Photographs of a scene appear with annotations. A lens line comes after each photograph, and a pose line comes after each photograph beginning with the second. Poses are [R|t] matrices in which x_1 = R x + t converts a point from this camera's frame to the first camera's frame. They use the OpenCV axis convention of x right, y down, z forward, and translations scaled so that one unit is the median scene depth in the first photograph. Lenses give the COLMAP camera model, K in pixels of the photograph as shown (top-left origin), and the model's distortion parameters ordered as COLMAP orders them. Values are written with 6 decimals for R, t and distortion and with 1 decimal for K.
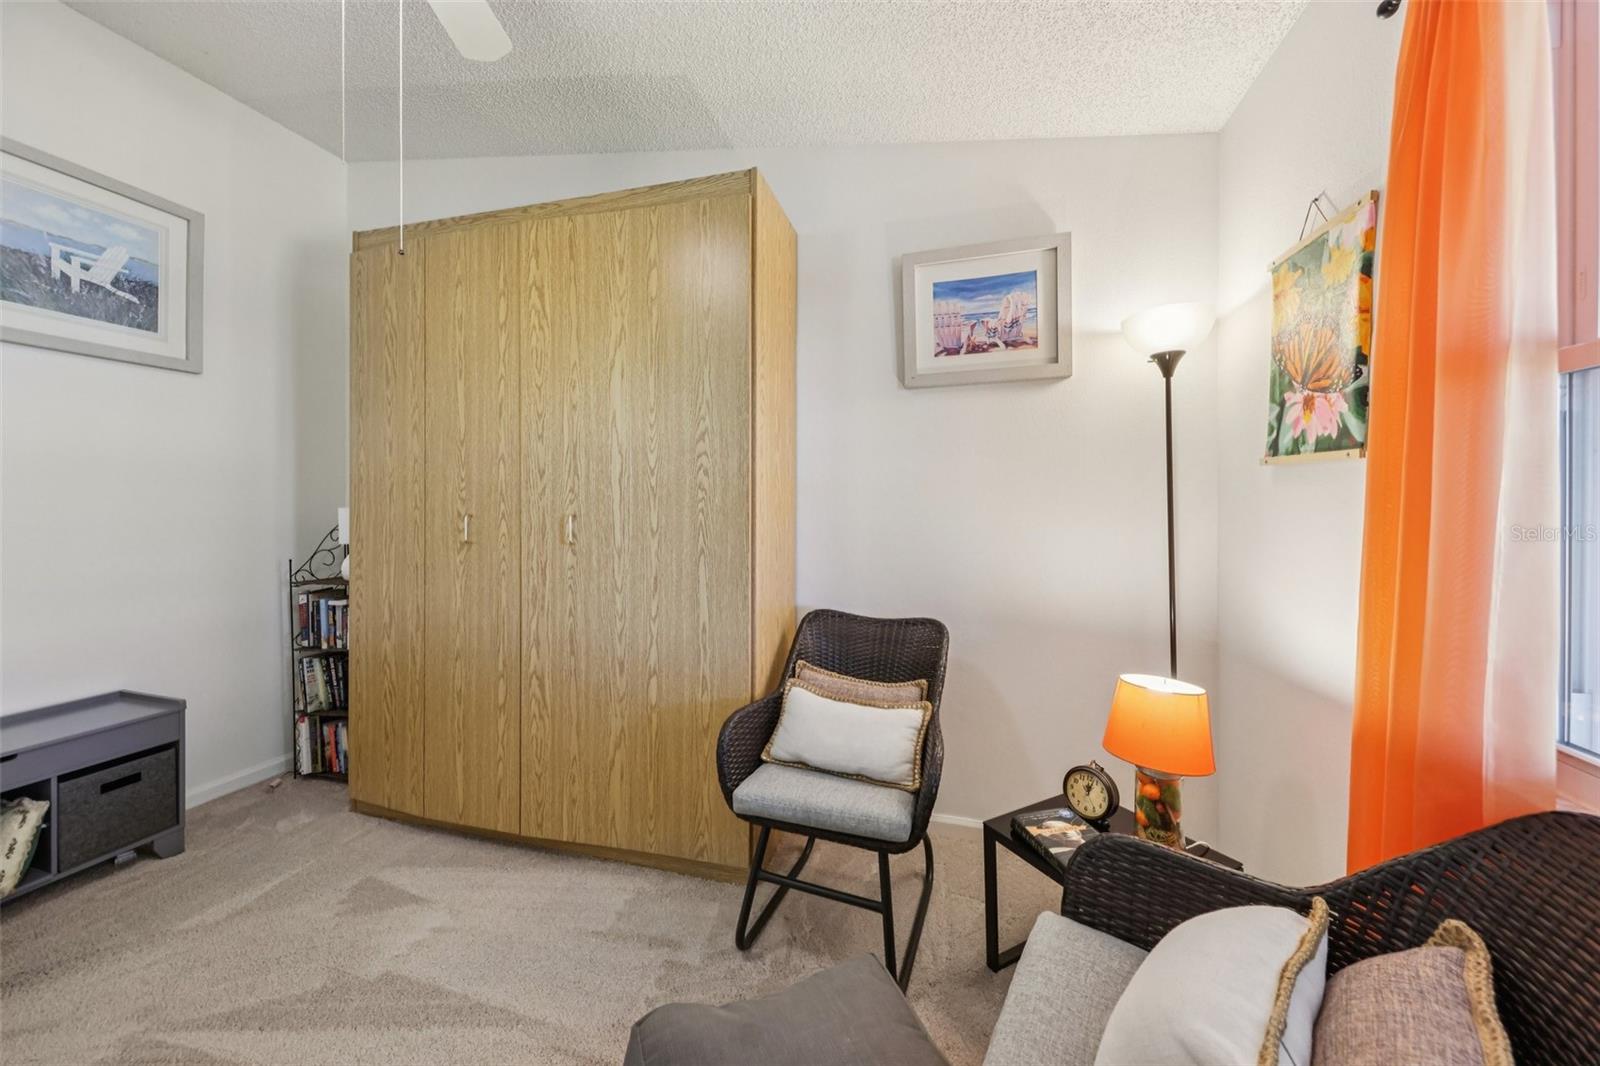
lens RADIAL K [[579.9, 0, 802.3], [0, 579.9, 513.3], [0, 0, 1]] dist [0.004837, -0.000086]
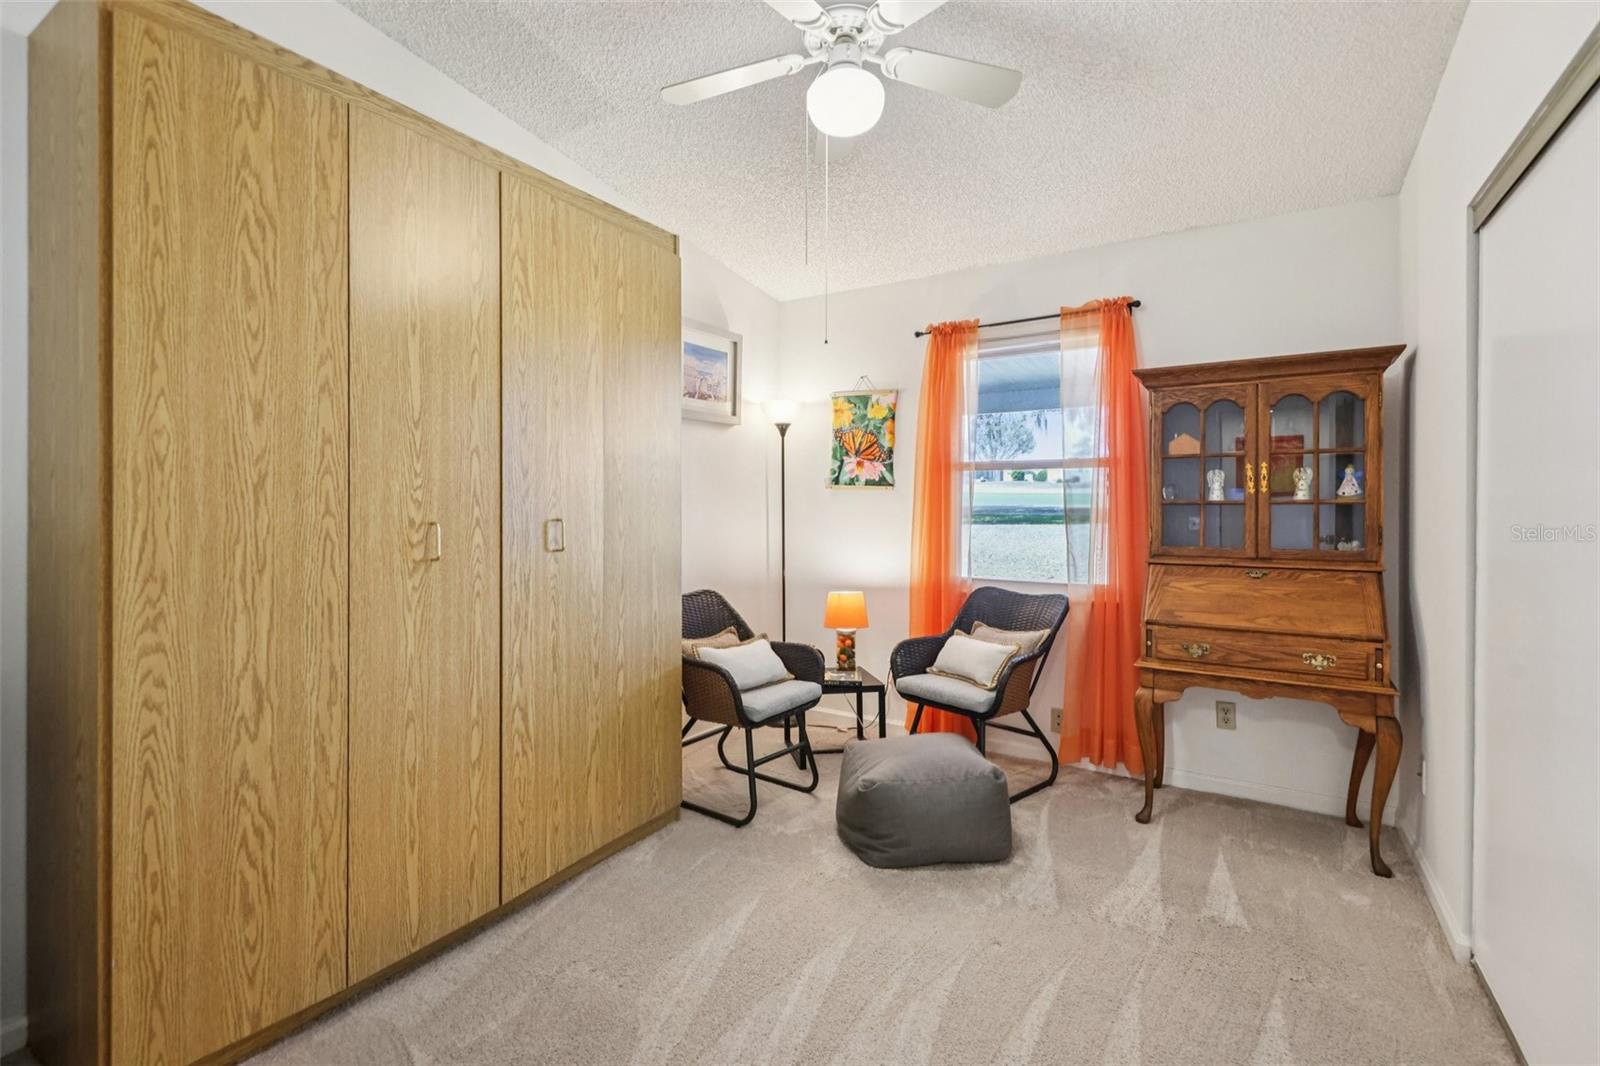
lens RADIAL K [[713.6, 0, 797.7], [0, 713.6, 516.5], [0, 0, 1]] dist [0.002961, 0.000417]
pose [[0.286432, -0.014087, 0.957997, -1.354265], [0.011866, 0.999867, 0.011155, -0.010021], [-0.958027, 0.008172, 0.286561, 0.299008]]
